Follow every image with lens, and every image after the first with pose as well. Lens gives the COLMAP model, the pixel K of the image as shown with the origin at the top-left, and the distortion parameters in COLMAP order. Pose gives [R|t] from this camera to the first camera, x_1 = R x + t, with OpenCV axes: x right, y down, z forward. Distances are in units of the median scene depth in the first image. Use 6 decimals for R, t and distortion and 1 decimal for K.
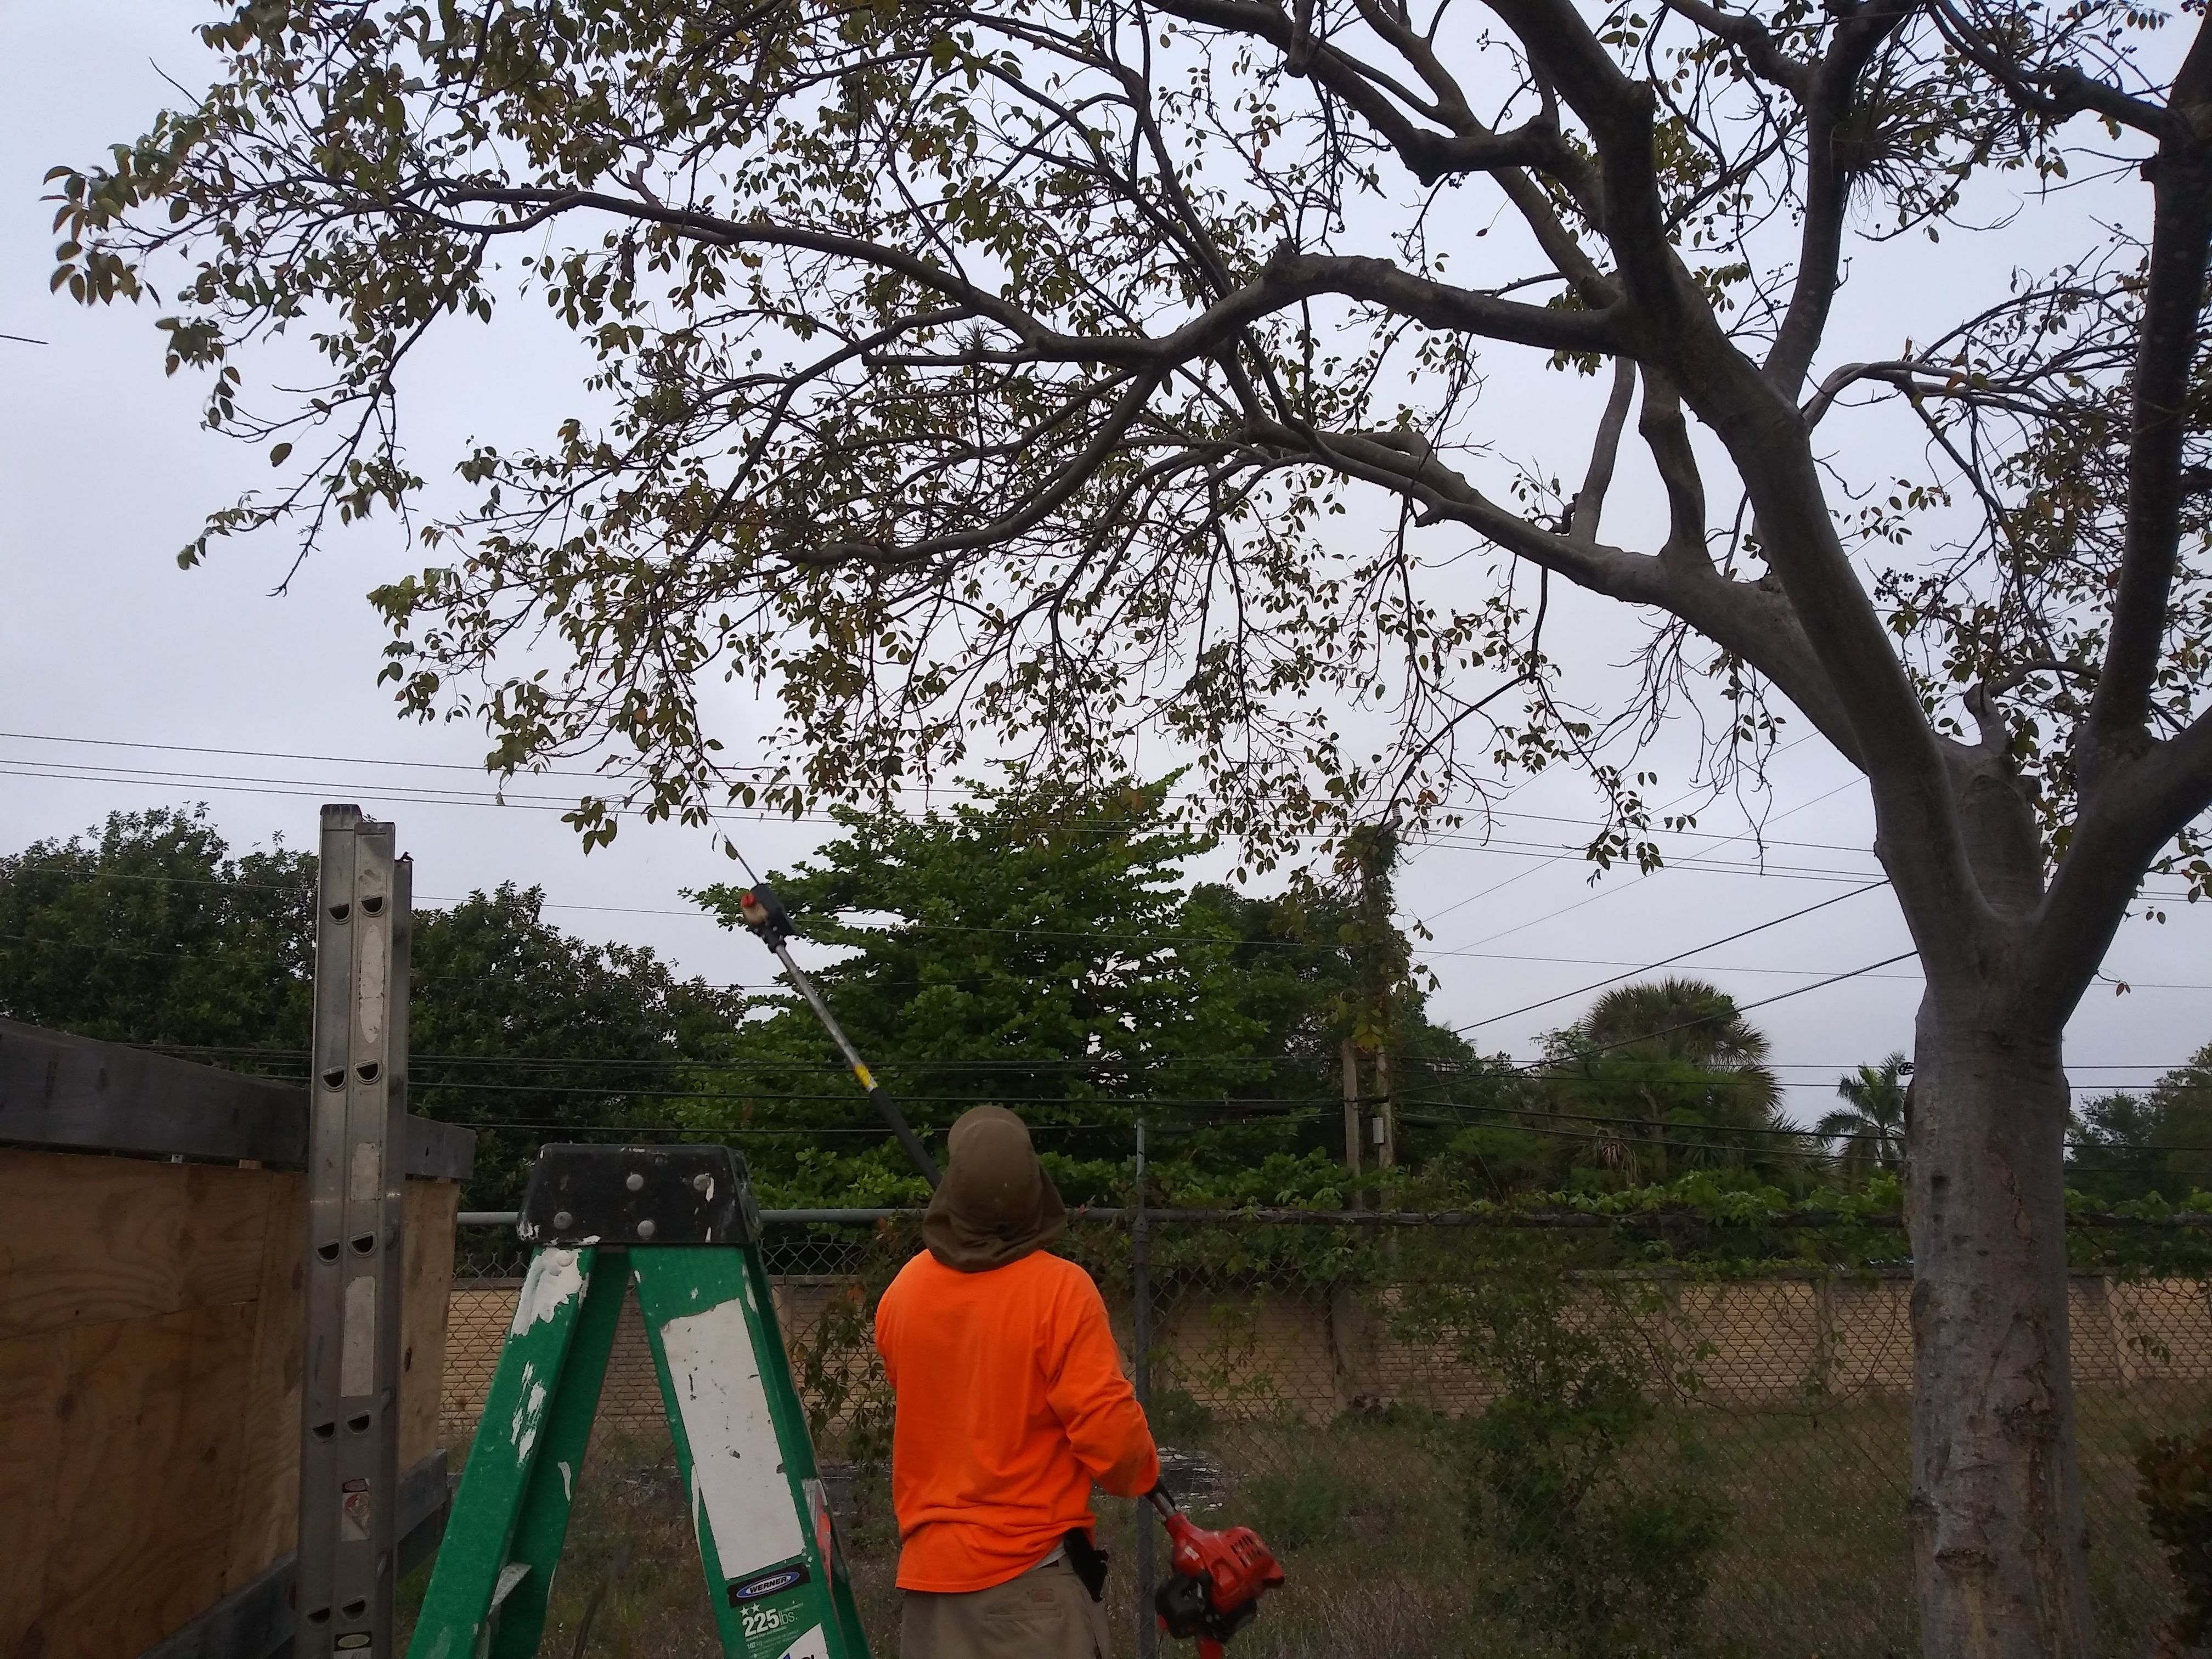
lens RADIAL K [[1759.6, 0, 1136.6], [0, 1759.6, 823.7], [0, 0, 1]] dist [0.047757, -0.069615]
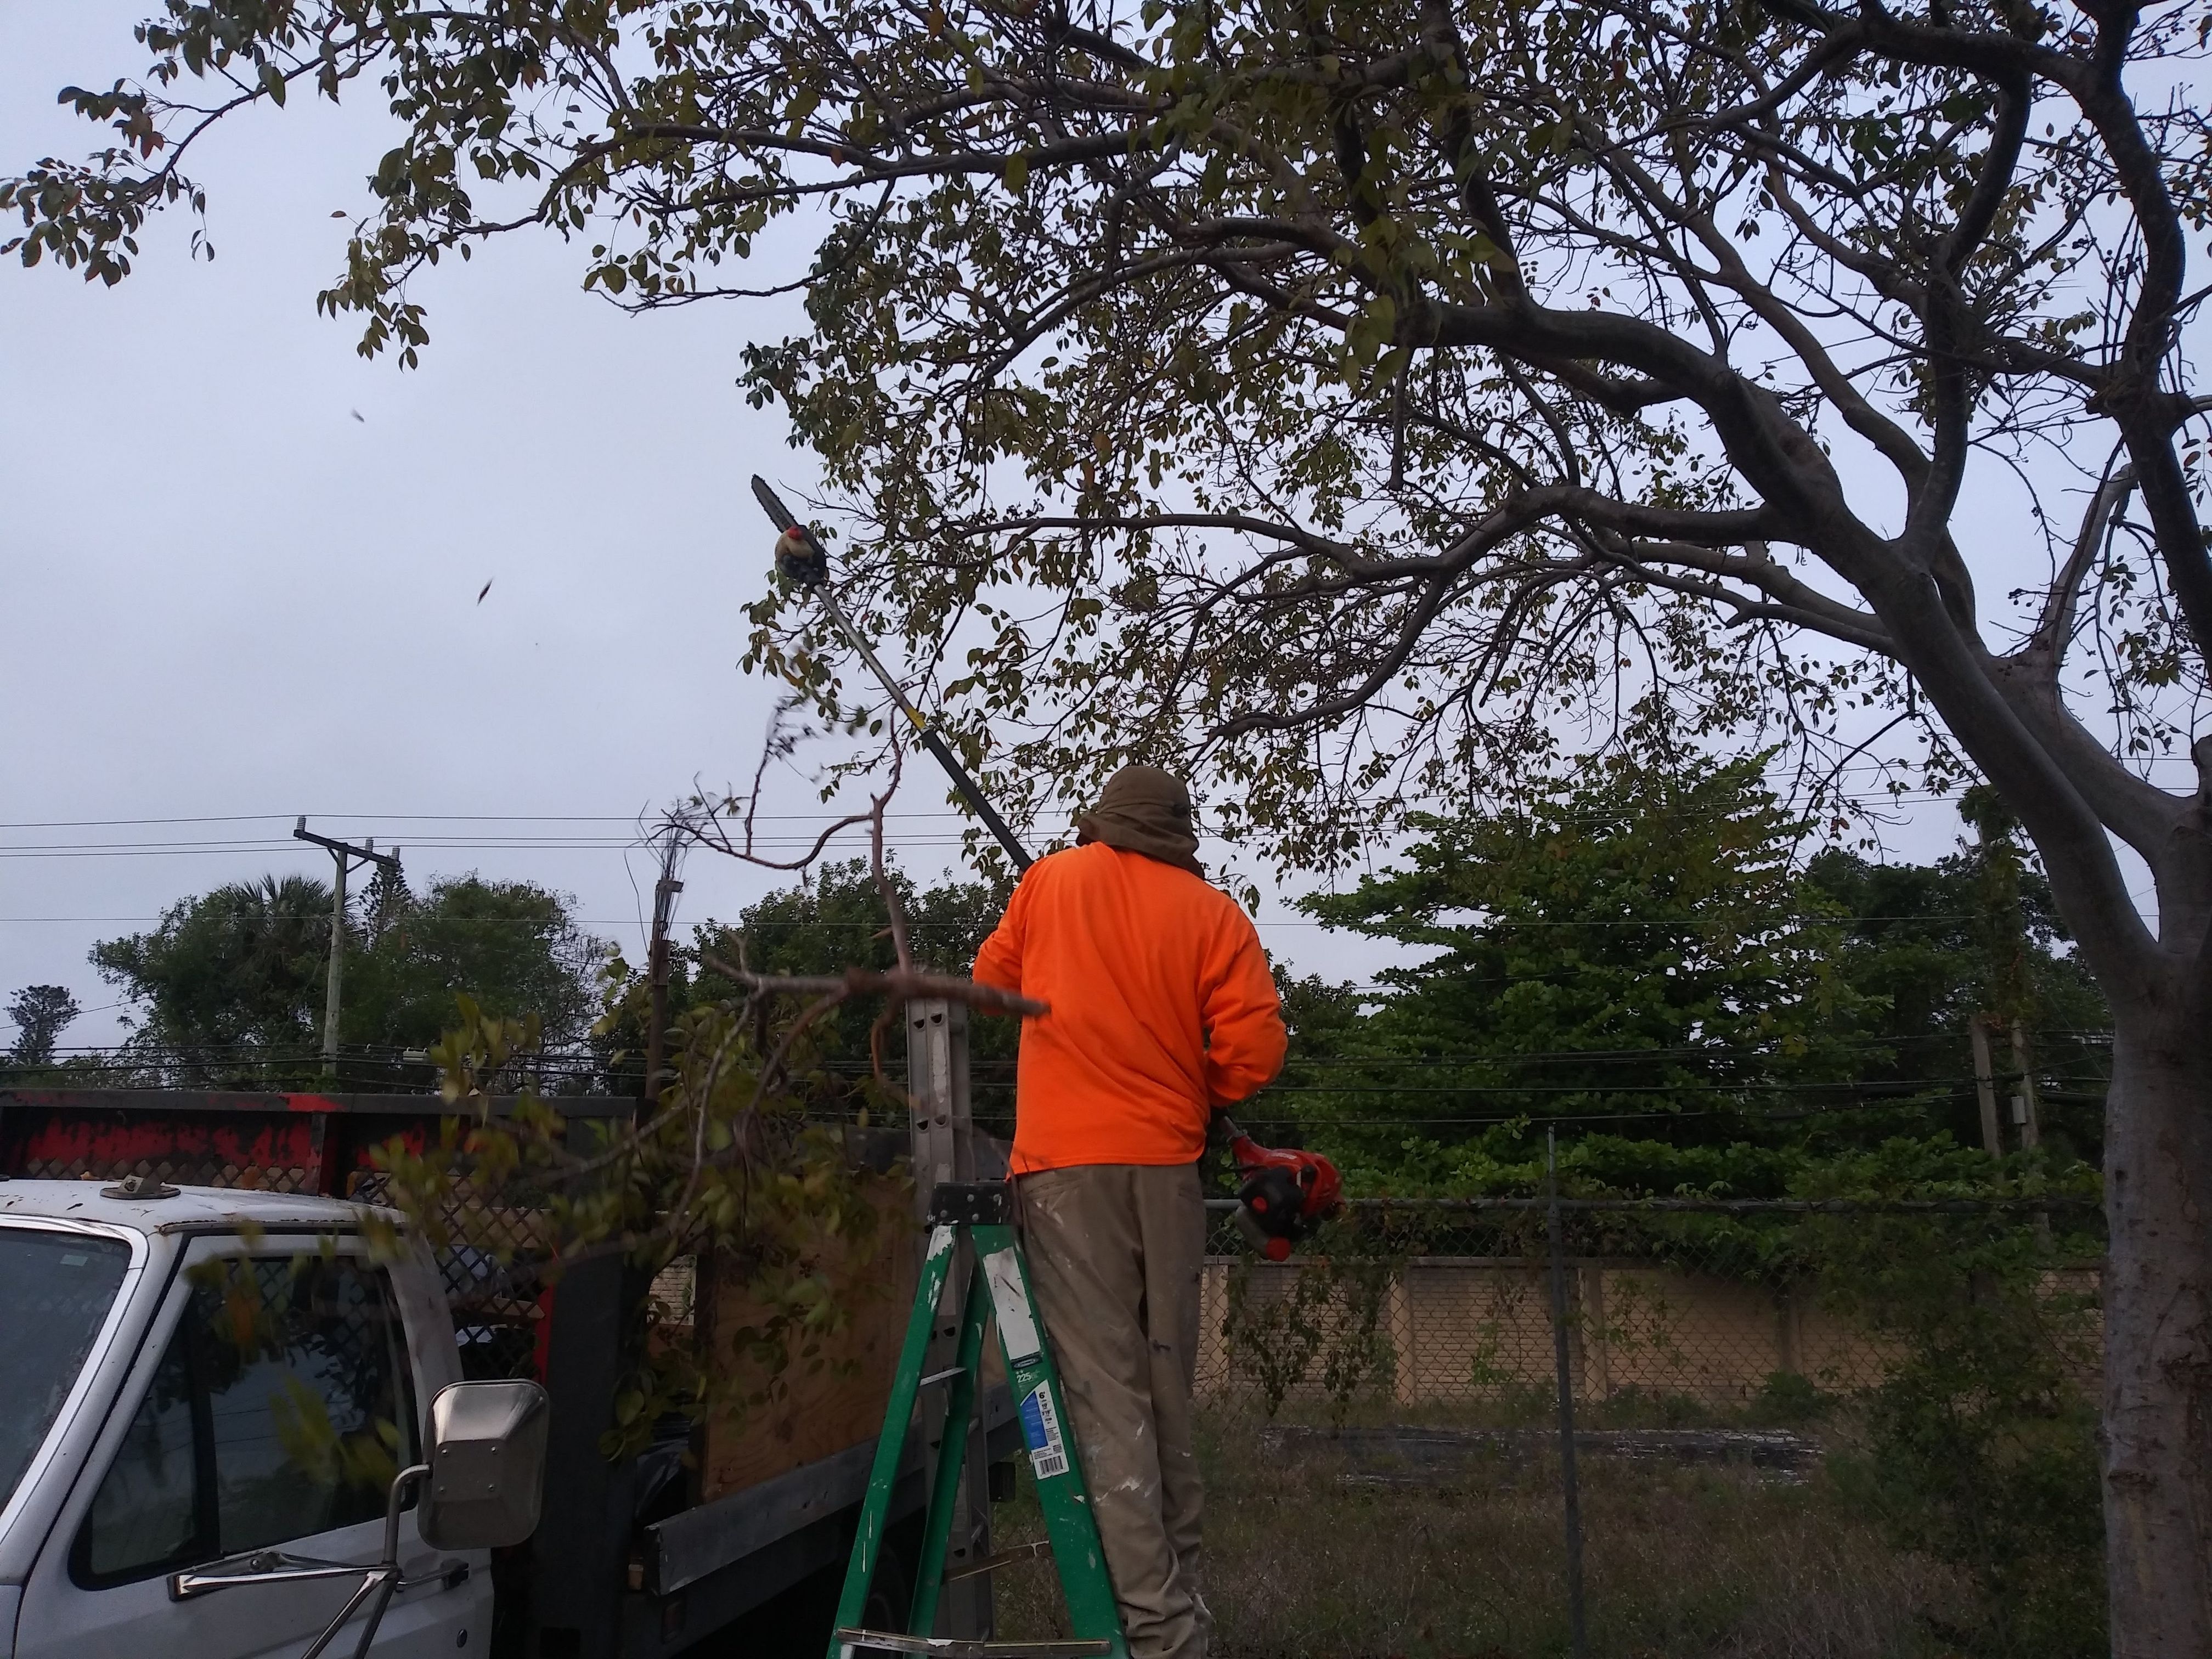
lens RADIAL K [[1759.6, 0, 1093.4], [0, 1759.6, 796.1], [0, 0, 1]] dist [0.047757, -0.069615]
pose [[0.927693, -0.088223, -0.362771, 0.140309], [0.085700, 0.996054, -0.023077, -0.048708], [0.363375, -0.009681, 0.931593, -0.209333]]
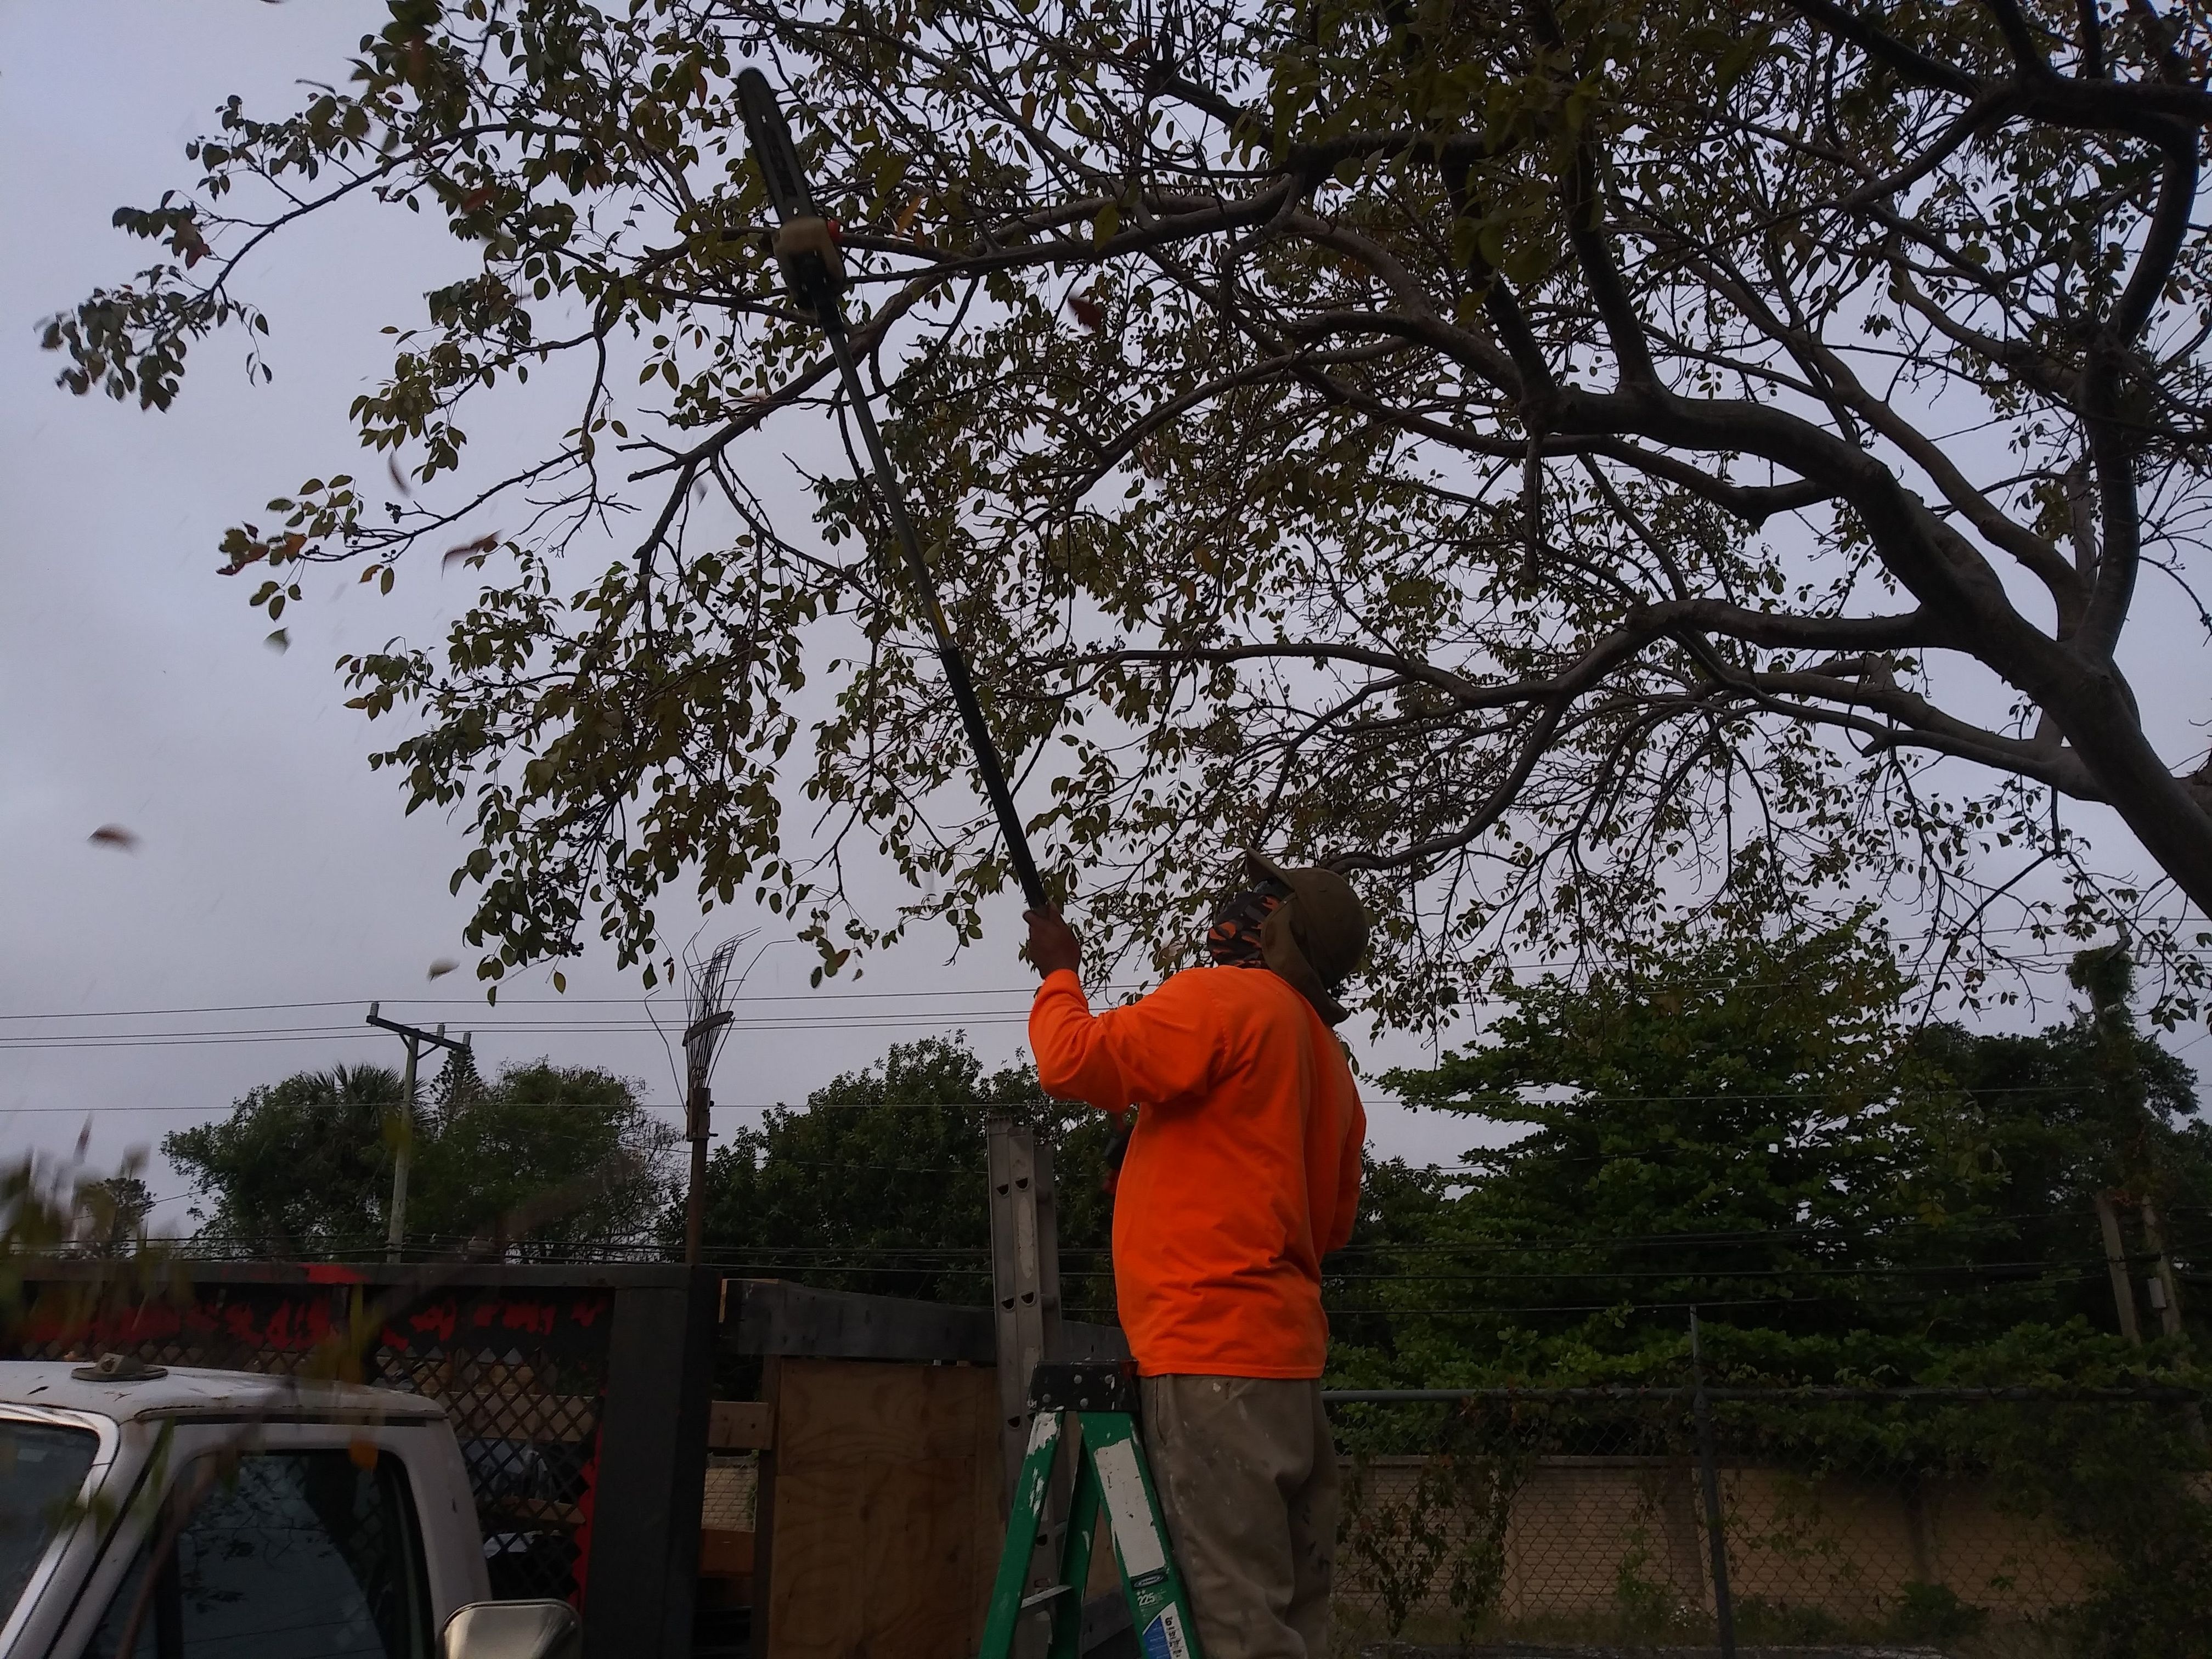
lens RADIAL K [[1759.6, 0, 1085.2], [0, 1759.6, 810.2], [0, 0, 1]] dist [0.047757, -0.069615]
pose [[0.909880, -0.138021, -0.391240, 0.111394], [0.097585, 0.987780, -0.121520, -0.035948], [0.403231, 0.072389, 0.912230, -0.165162]]
